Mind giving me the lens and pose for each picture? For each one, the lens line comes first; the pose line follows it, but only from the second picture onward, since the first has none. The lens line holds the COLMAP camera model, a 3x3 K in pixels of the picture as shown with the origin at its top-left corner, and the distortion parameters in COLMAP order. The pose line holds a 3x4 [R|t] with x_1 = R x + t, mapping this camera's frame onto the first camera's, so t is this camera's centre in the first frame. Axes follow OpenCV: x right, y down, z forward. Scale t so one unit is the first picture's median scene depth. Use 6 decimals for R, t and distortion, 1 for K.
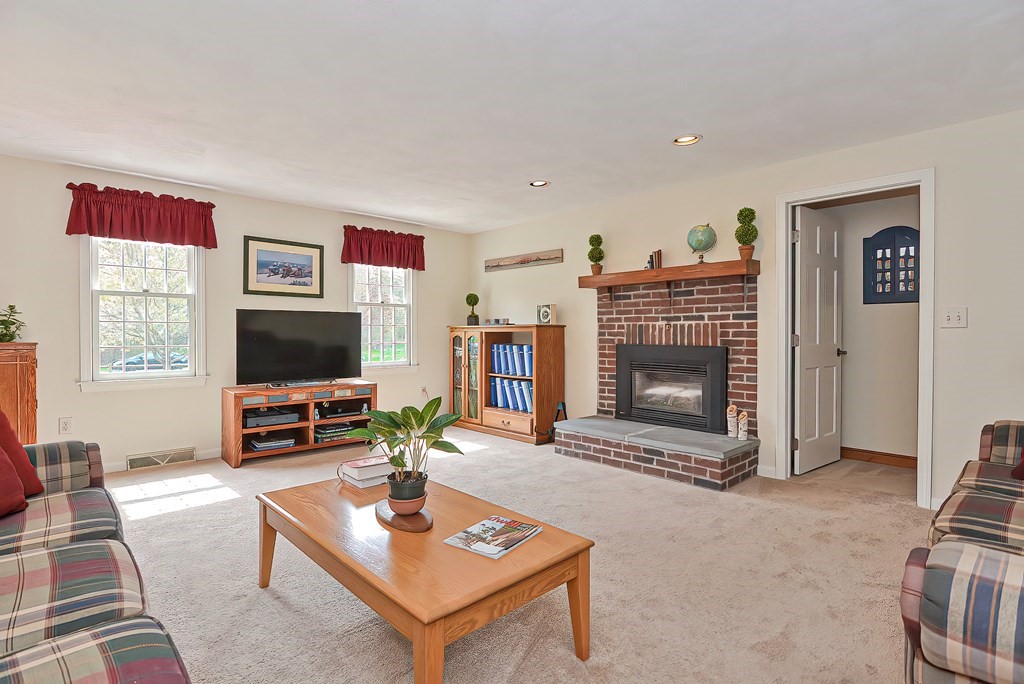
lens RADIAL K [[503.8, 0, 512.2], [0, 503.8, 343.8], [0, 0, 1]] dist [0.000733, -0.004431]
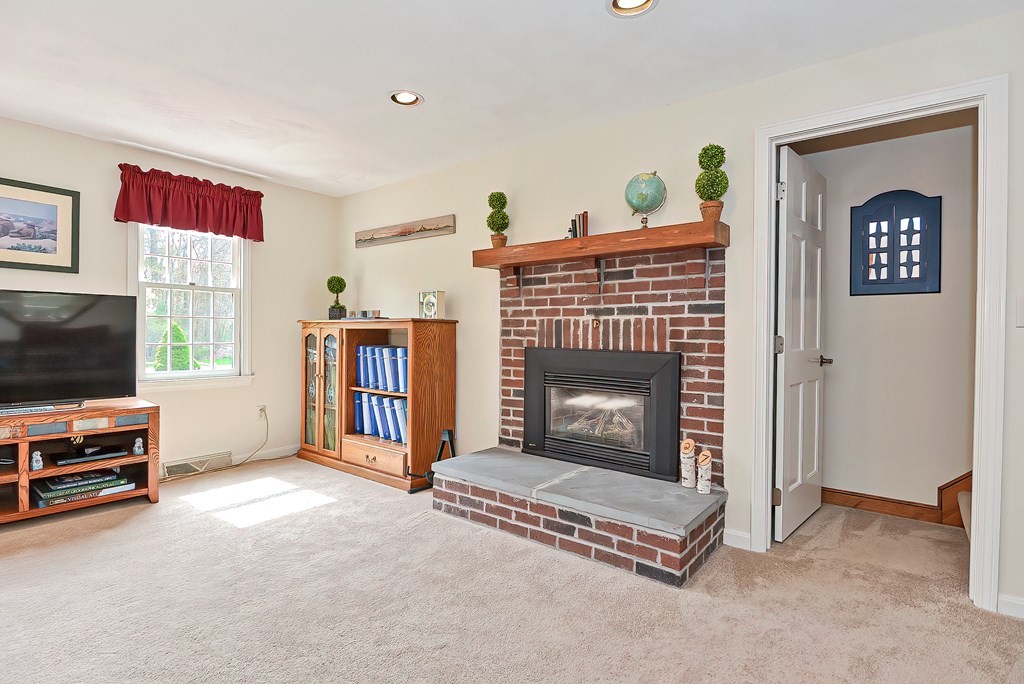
lens RADIAL K [[503.8, 0, 514.9], [0, 503.8, 344.9], [0, 0, 1]] dist [0.000733, -0.004431]
pose [[0.988577, 0.005659, 0.150611, 0.091309], [-0.006090, 0.999979, 0.002398, -0.004679], [-0.150594, -0.003288, 0.988590, 0.320734]]
